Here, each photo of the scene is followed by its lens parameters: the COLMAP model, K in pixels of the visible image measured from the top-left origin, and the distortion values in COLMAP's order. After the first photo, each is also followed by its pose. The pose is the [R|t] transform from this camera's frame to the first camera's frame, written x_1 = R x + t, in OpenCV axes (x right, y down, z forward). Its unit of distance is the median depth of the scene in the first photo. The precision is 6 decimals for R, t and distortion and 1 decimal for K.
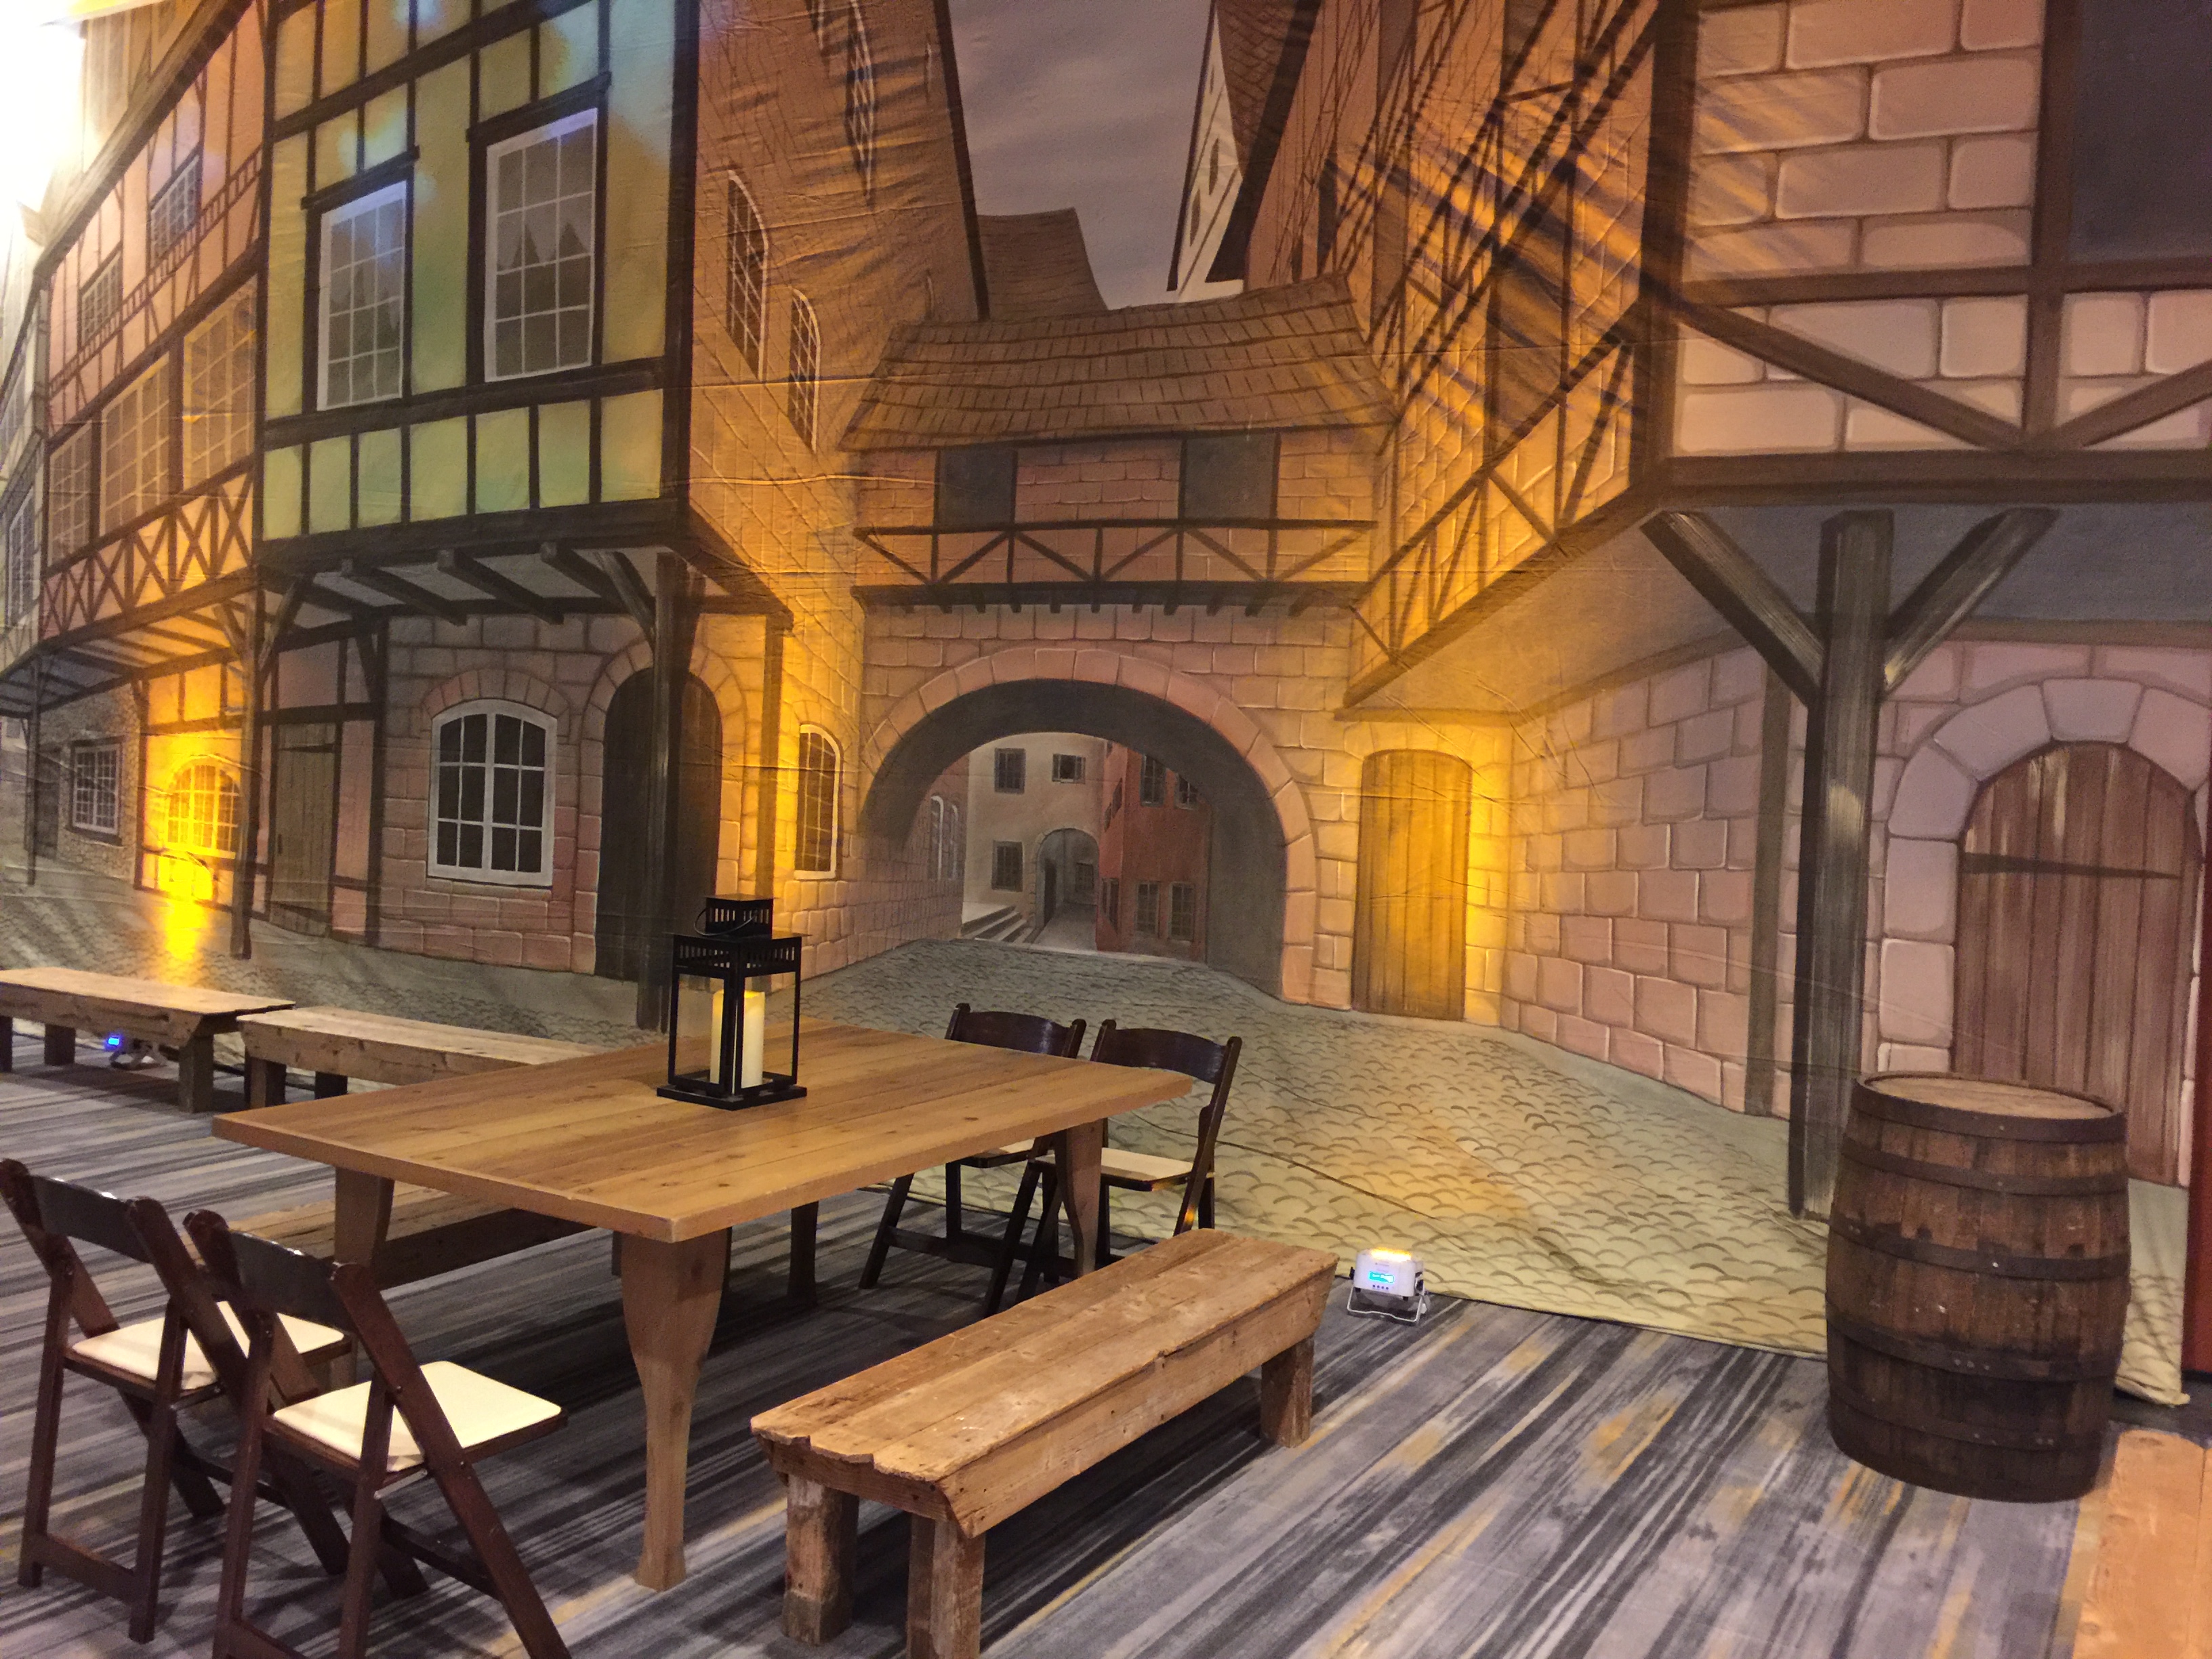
lens RADIAL K [[1894.7, 0, 1106.0], [0, 1894.7, 829.5], [0, 0, 1]] dist [0.084486, -0.117470]
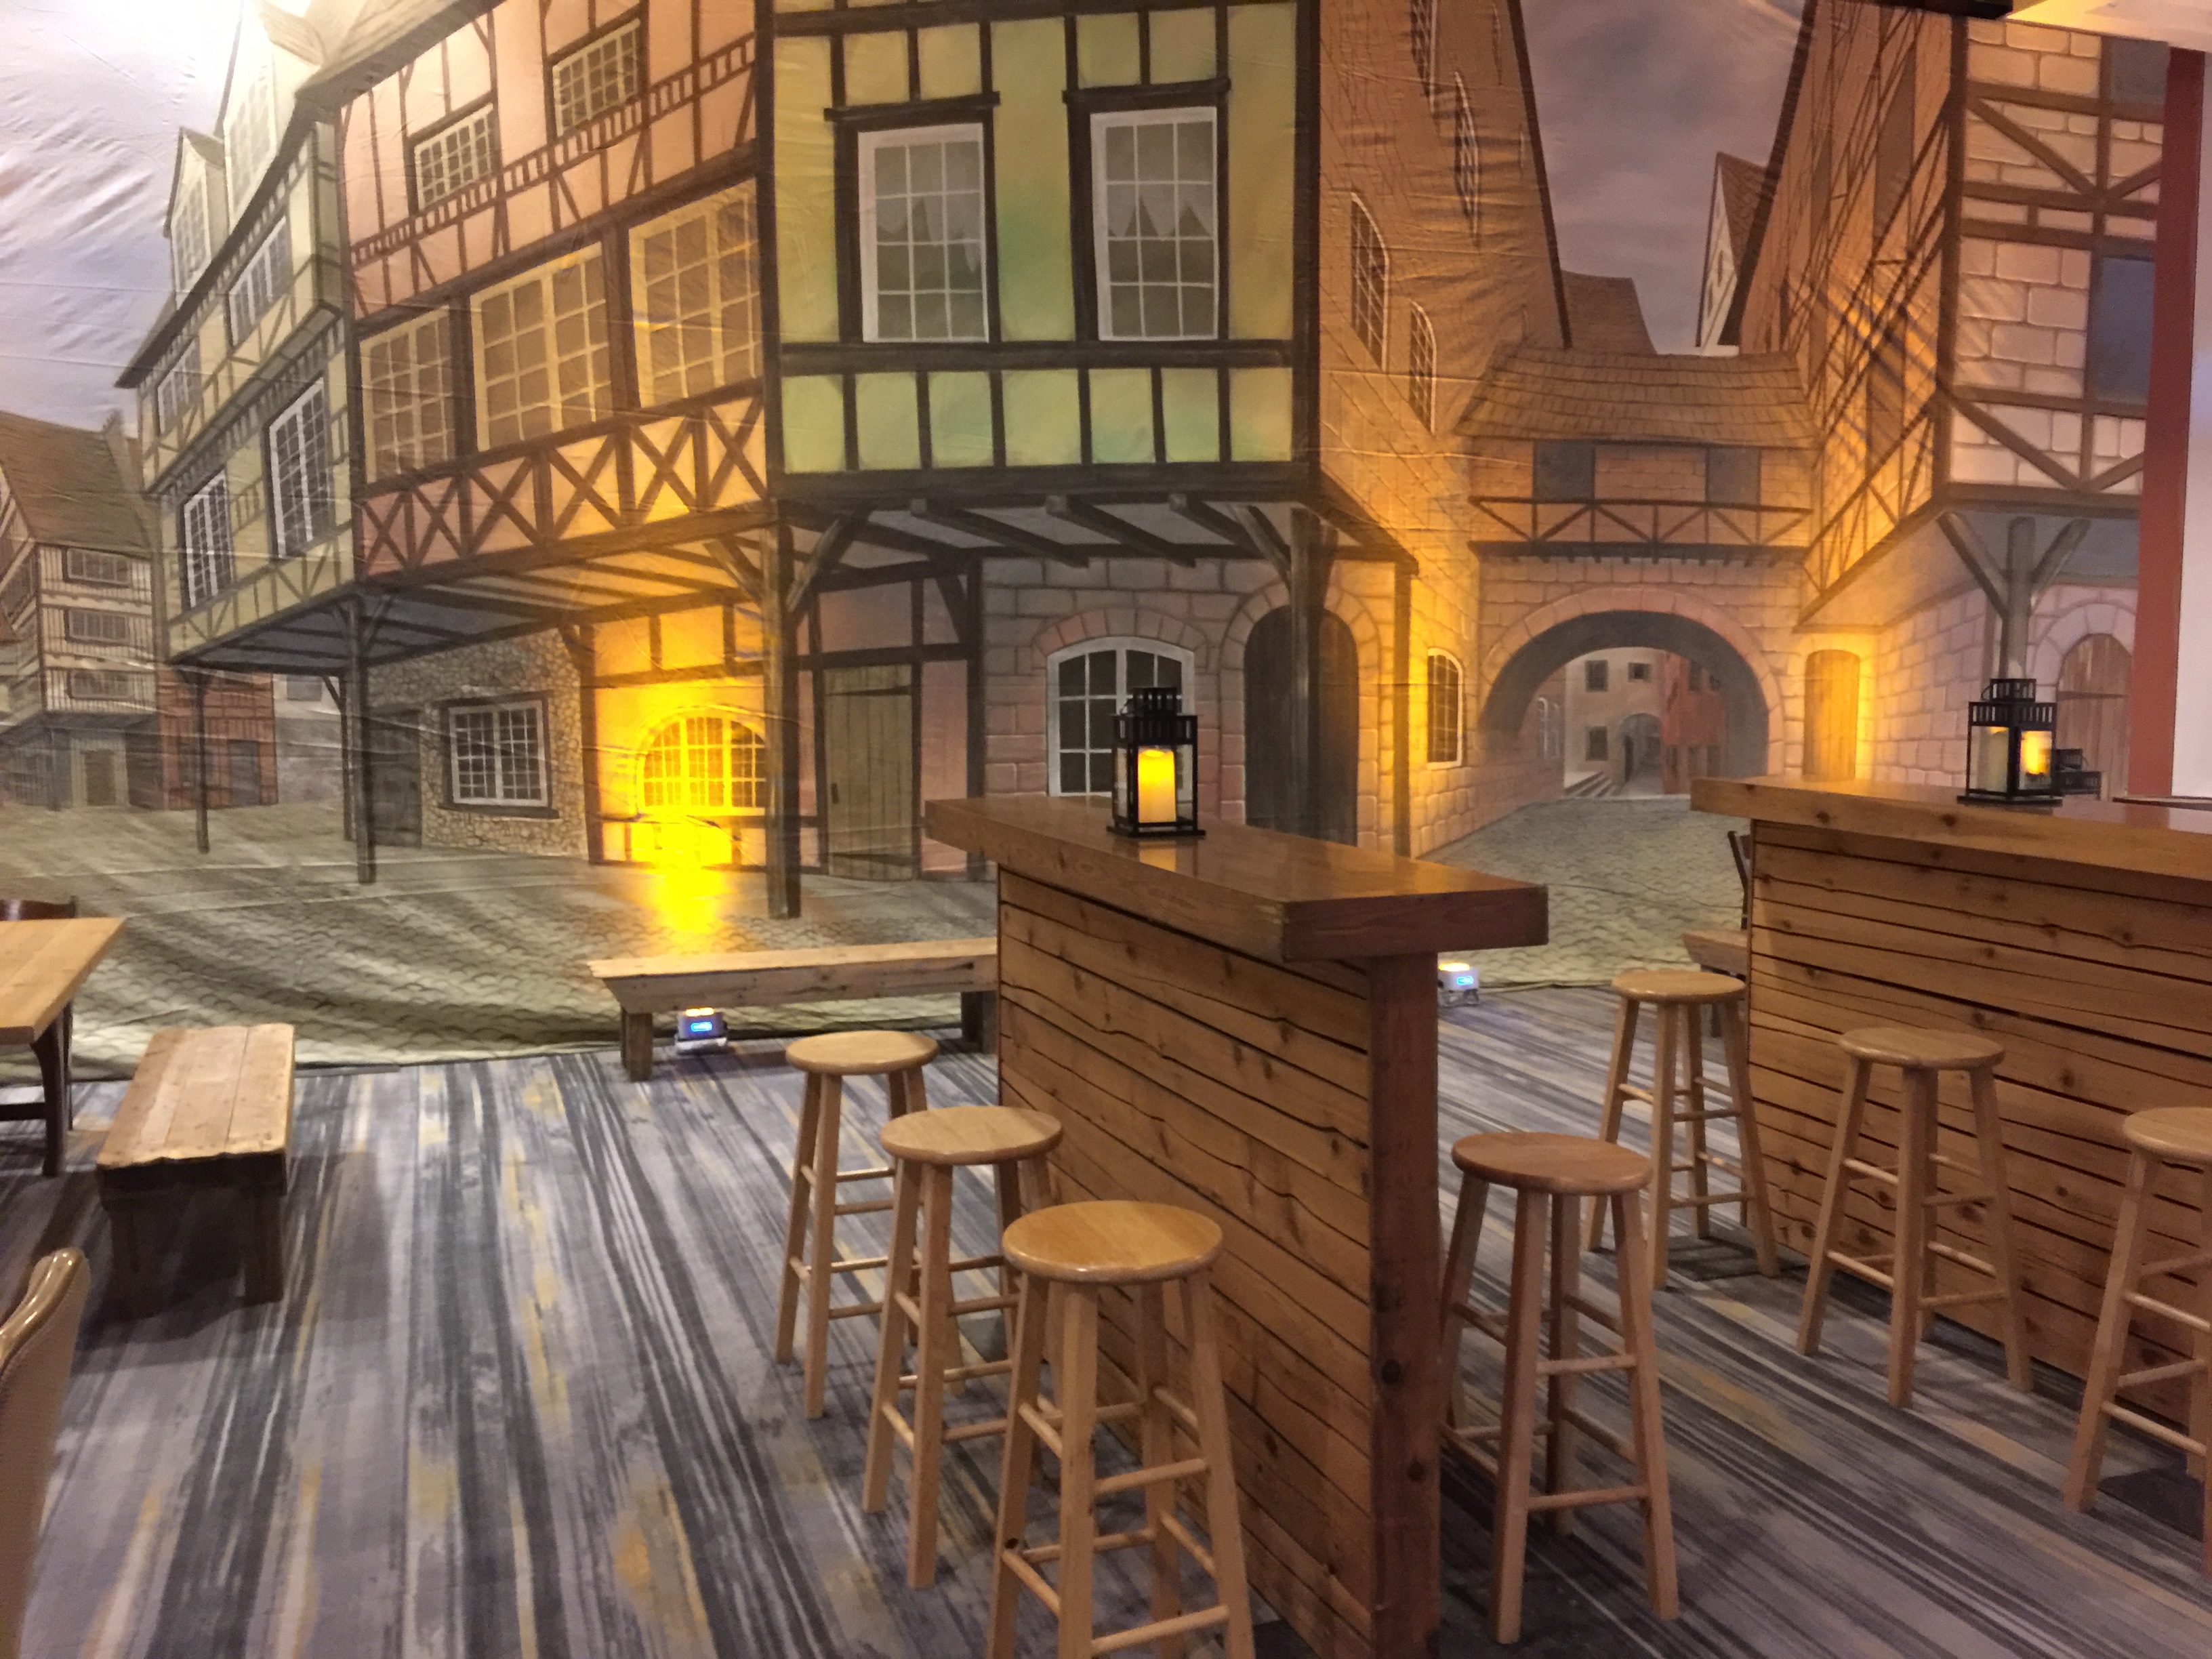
lens RADIAL K [[1894.7, 0, 1106.0], [0, 1894.7, 829.5], [0, 0, 1]] dist [0.084486, -0.117470]
pose [[0.649699, -0.107792, 0.752511, -1.301446], [0.059272, 0.994065, 0.091219, -0.065124], [-0.757878, -0.014662, 0.652232, 0.334263]]
